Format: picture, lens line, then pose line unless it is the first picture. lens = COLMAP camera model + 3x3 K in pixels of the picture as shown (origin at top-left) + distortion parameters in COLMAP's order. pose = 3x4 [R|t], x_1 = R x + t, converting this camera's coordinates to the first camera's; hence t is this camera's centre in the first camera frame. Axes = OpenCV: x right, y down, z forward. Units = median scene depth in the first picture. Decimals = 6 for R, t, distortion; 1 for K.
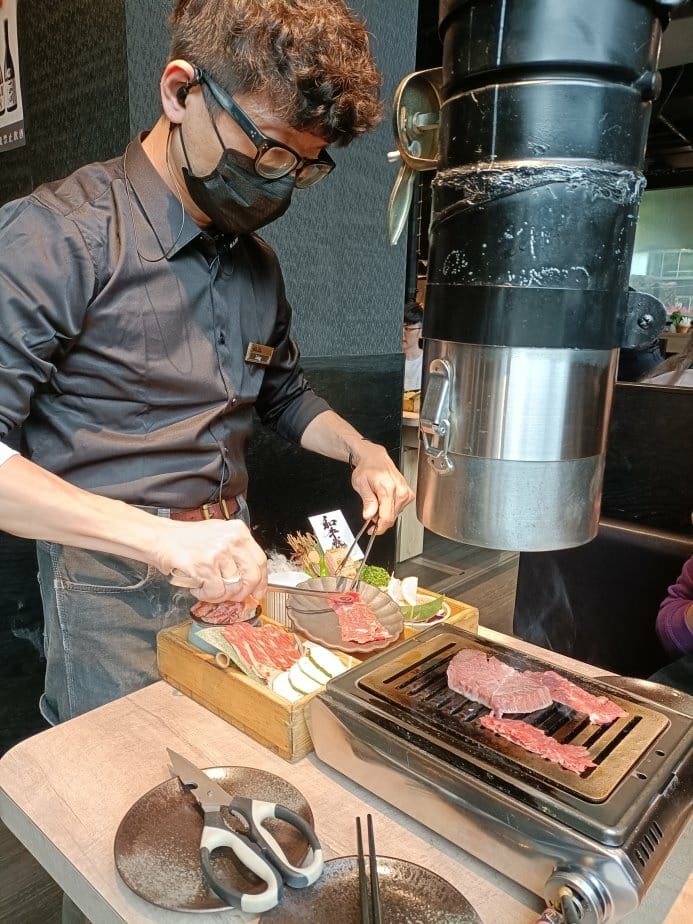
lens RADIAL K [[689.3, 0, 324.1], [0, 689.3, 461.2], [0, 0, 1]] dist [0.032043, -0.090725]
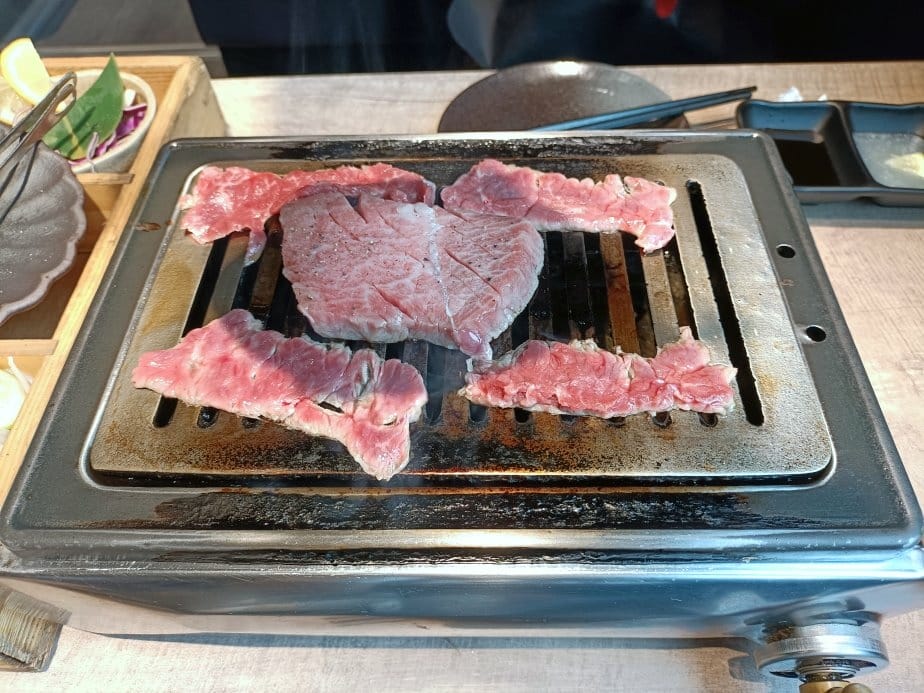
lens RADIAL K [[689.3, 0, 462.0], [0, 689.3, 346.5], [0, 0, 1]] dist [0.032043, -0.090725]
pose [[0.727432, -0.574395, 0.375384, 0.103305], [0.184213, 0.690455, 0.699527, 0.089838], [-0.660990, -0.439708, 0.608070, 0.809159]]
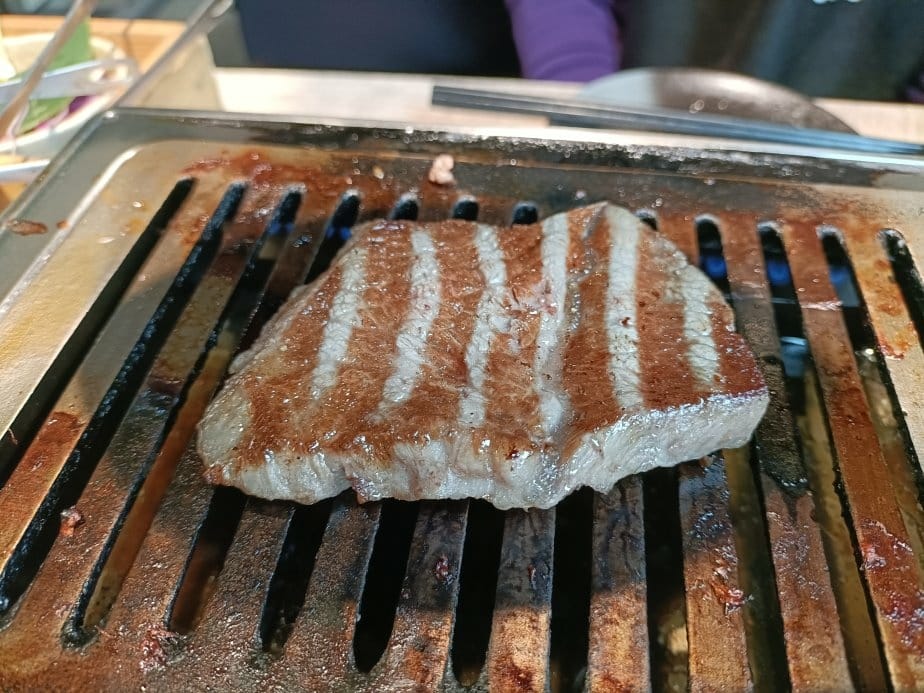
lens RADIAL K [[689.3, 0, 462.0], [0, 689.3, 346.5], [0, 0, 1]] dist [0.032043, -0.090725]
pose [[0.796568, -0.464253, 0.387232, 0.184391], [0.144293, 0.768020, 0.623958, 0.214301], [-0.587077, -0.441150, 0.678769, 0.957962]]
